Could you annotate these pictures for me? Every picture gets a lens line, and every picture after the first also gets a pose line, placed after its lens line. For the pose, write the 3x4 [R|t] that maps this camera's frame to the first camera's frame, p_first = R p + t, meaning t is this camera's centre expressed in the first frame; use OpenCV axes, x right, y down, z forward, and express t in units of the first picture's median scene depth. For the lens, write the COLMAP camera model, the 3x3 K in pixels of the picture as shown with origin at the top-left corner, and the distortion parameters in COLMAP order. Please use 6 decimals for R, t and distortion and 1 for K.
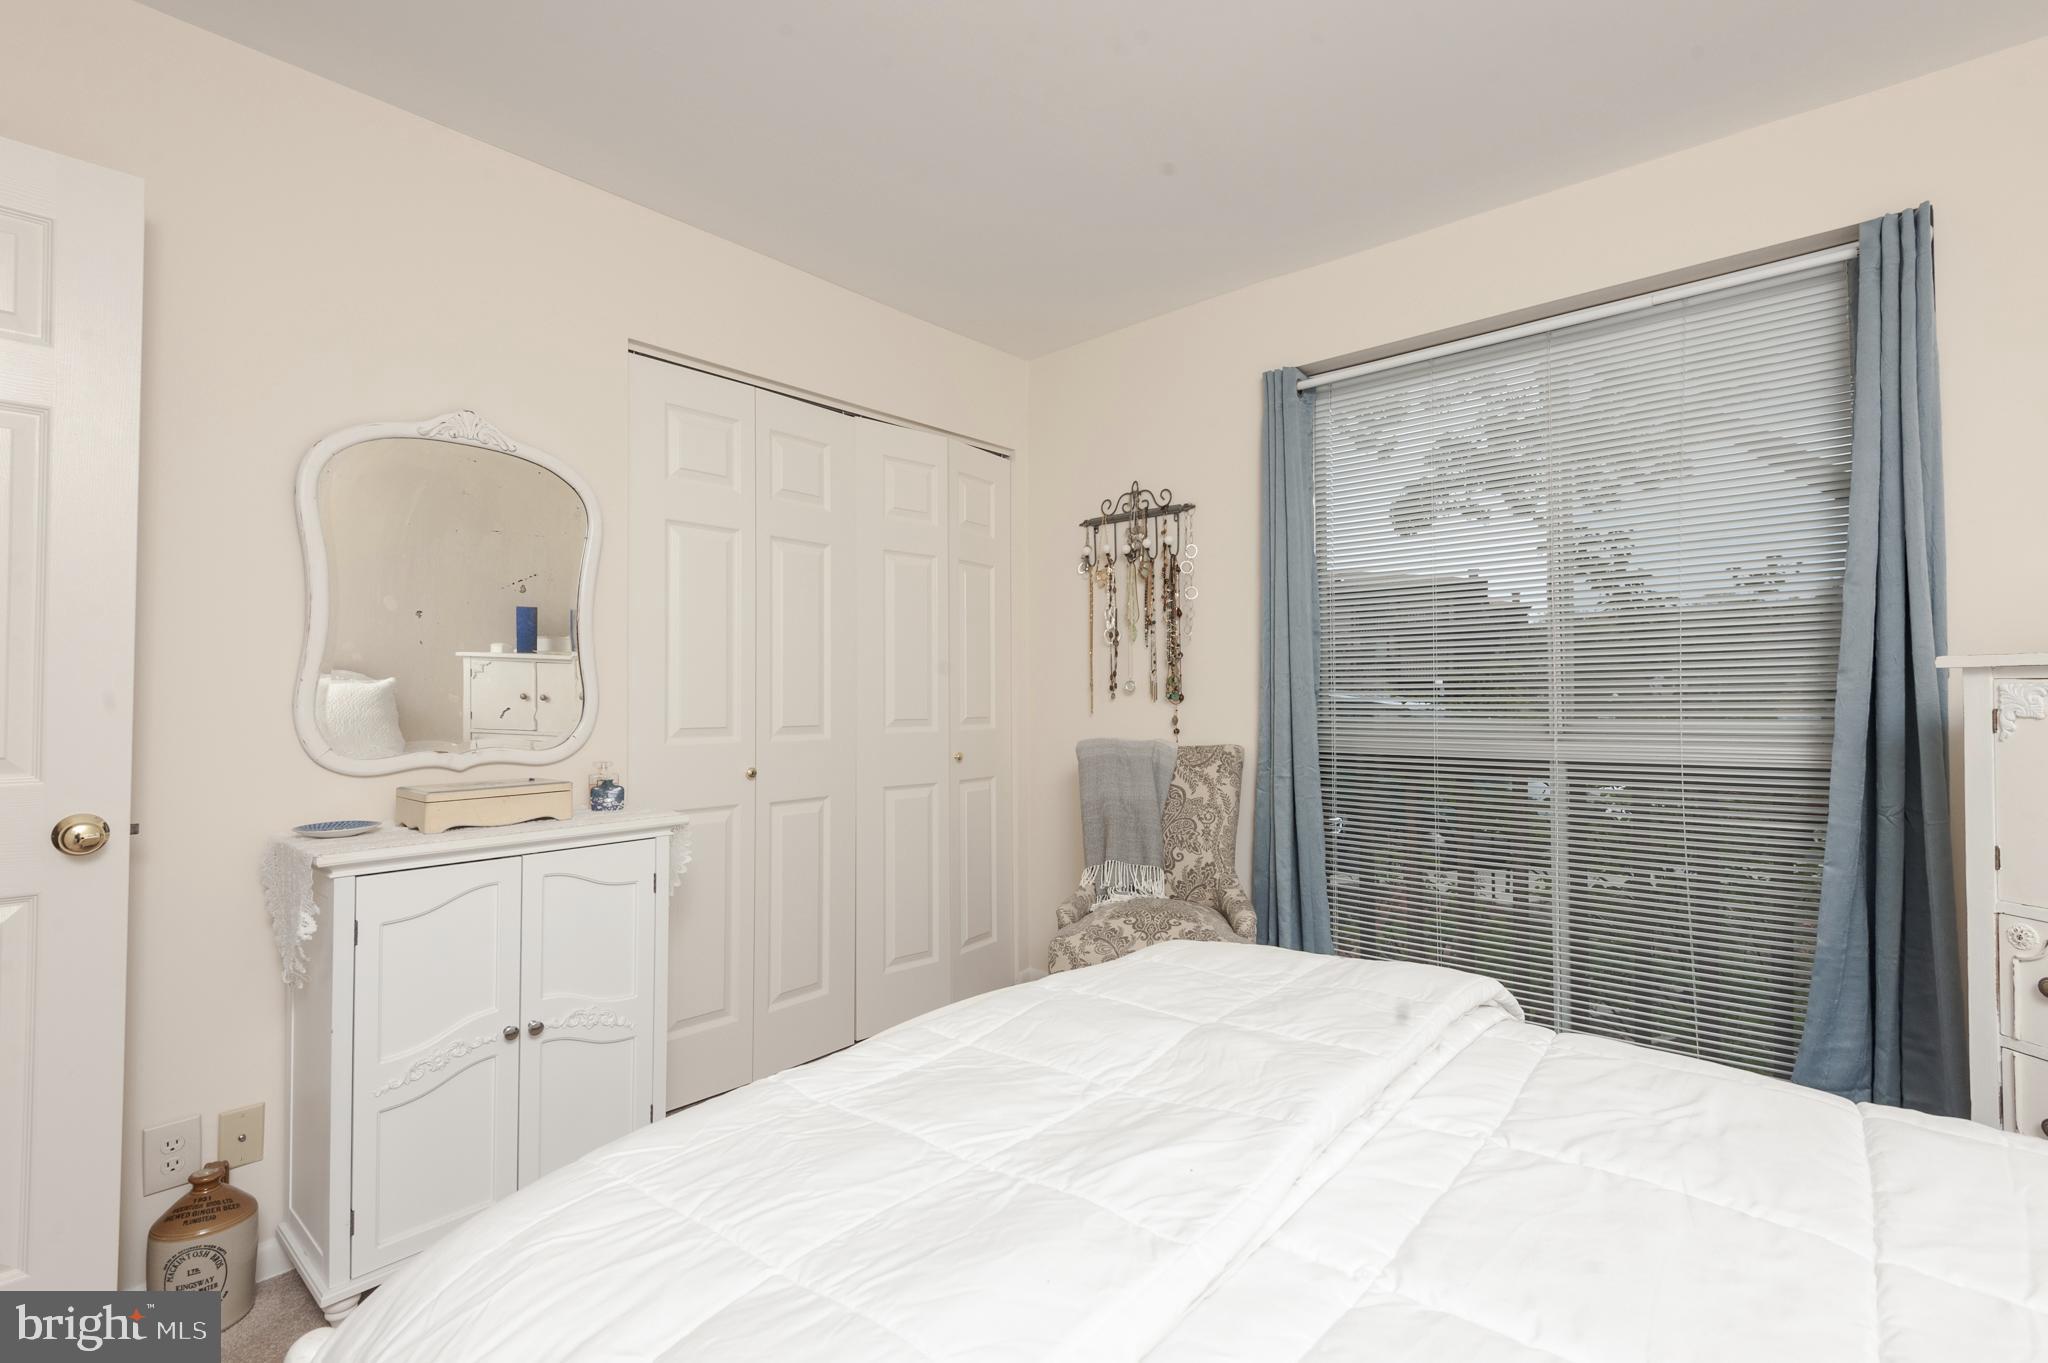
lens RADIAL K [[915.3, 0, 1024.0], [0, 915.3, 681.5], [0, 0, 1]] dist [0.000105, -0.000399]
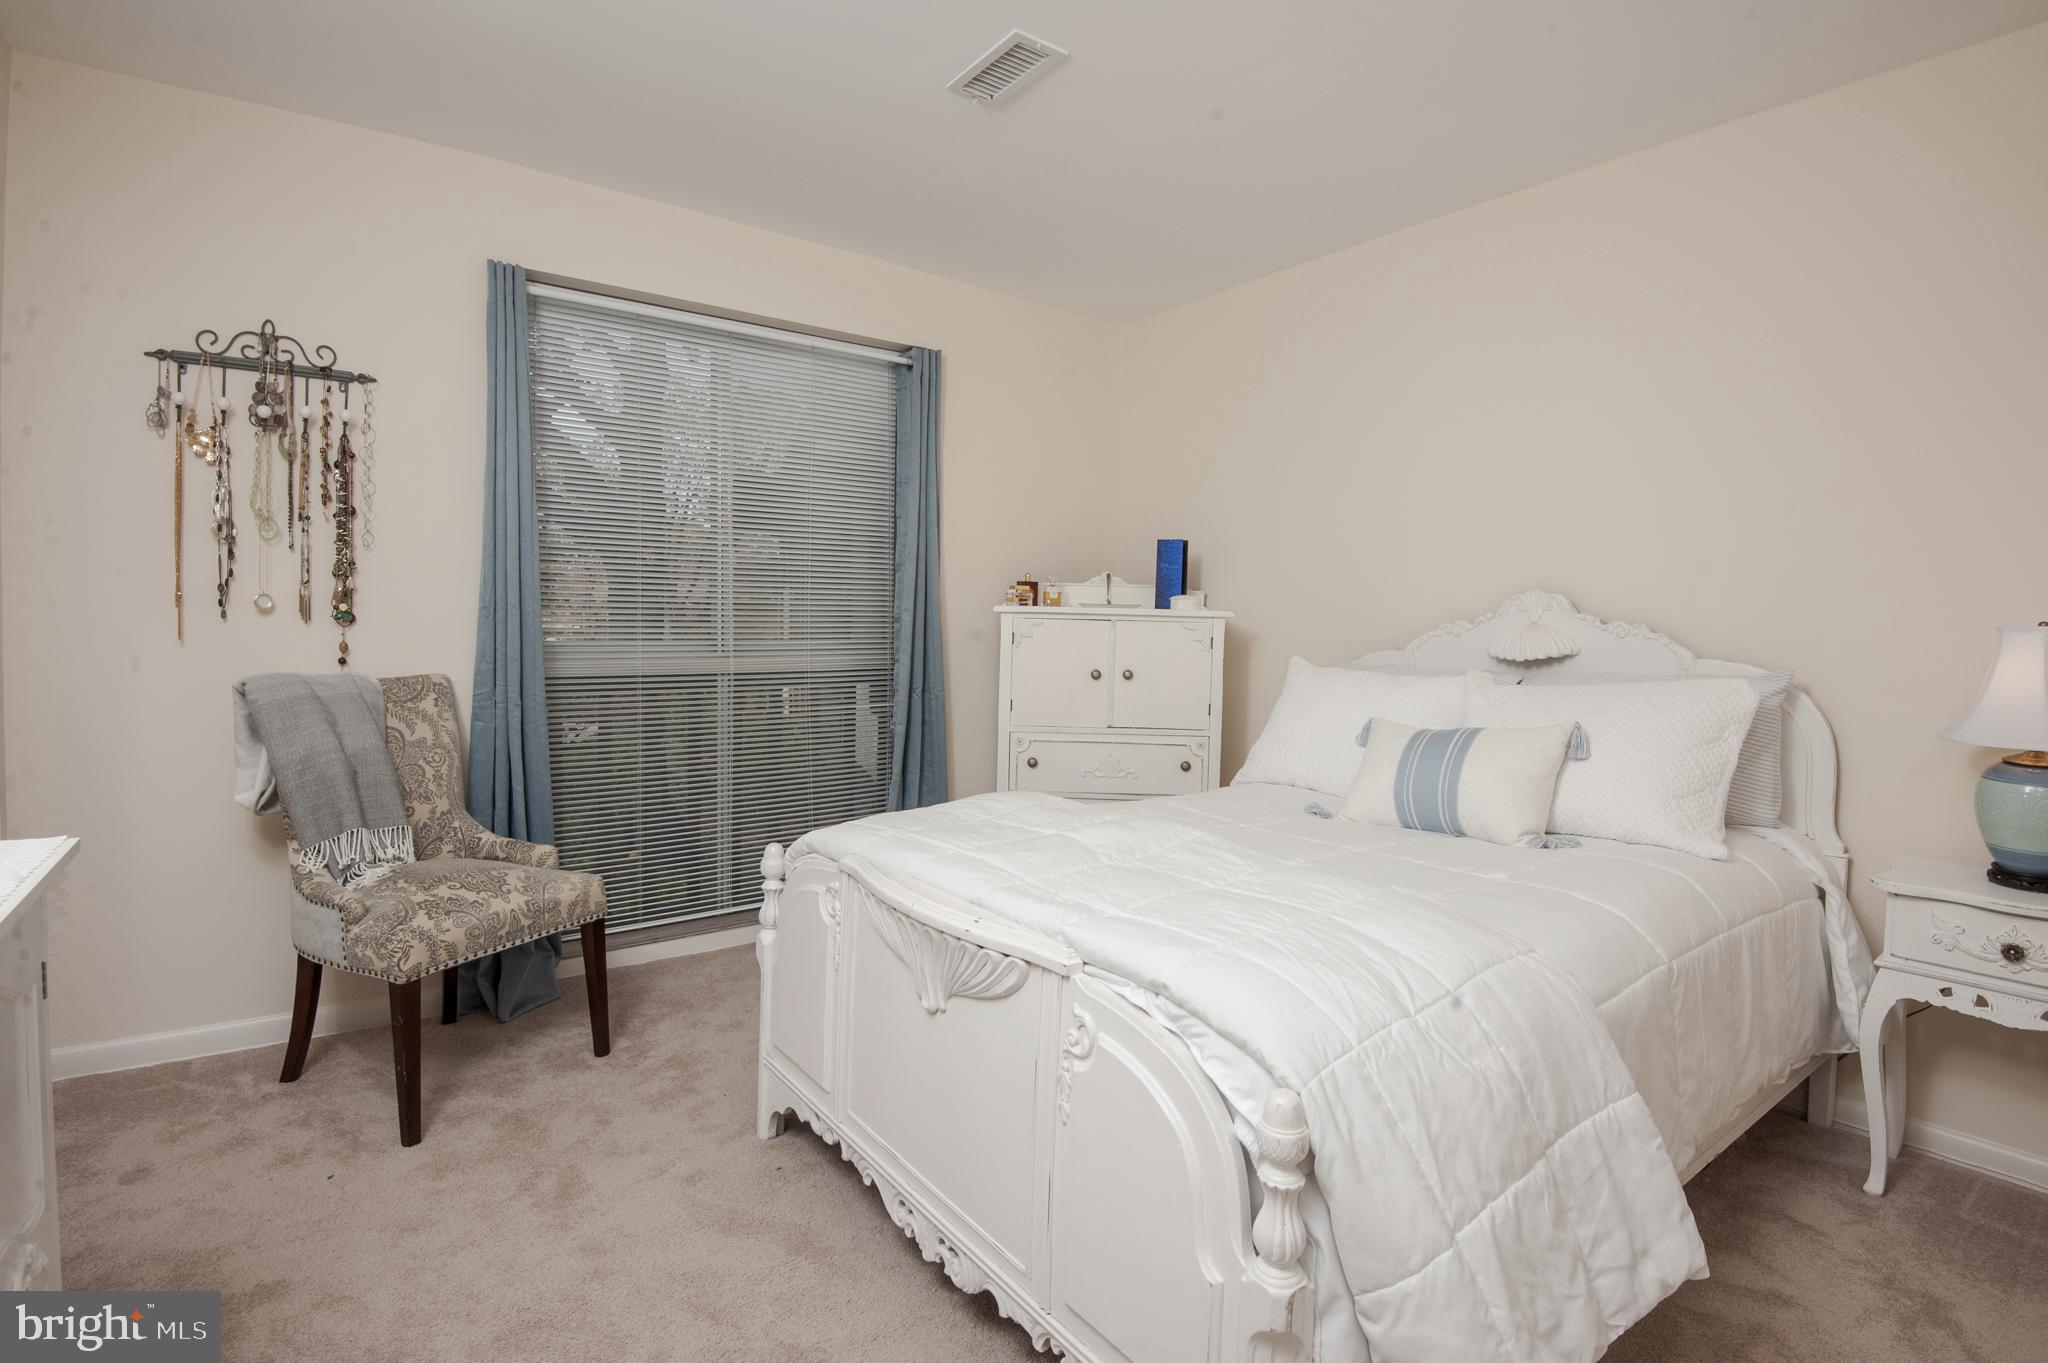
lens RADIAL K [[976.9, 0, 1027.1], [0, 976.9, 646.0], [0, 0, 1]] dist [-0.043614, -0.000350]
pose [[0.199683, -0.016587, 0.979720, -0.520446], [-0.030918, 0.999252, 0.023220, 0.004352], [-0.979373, -0.034927, 0.199021, 0.262728]]
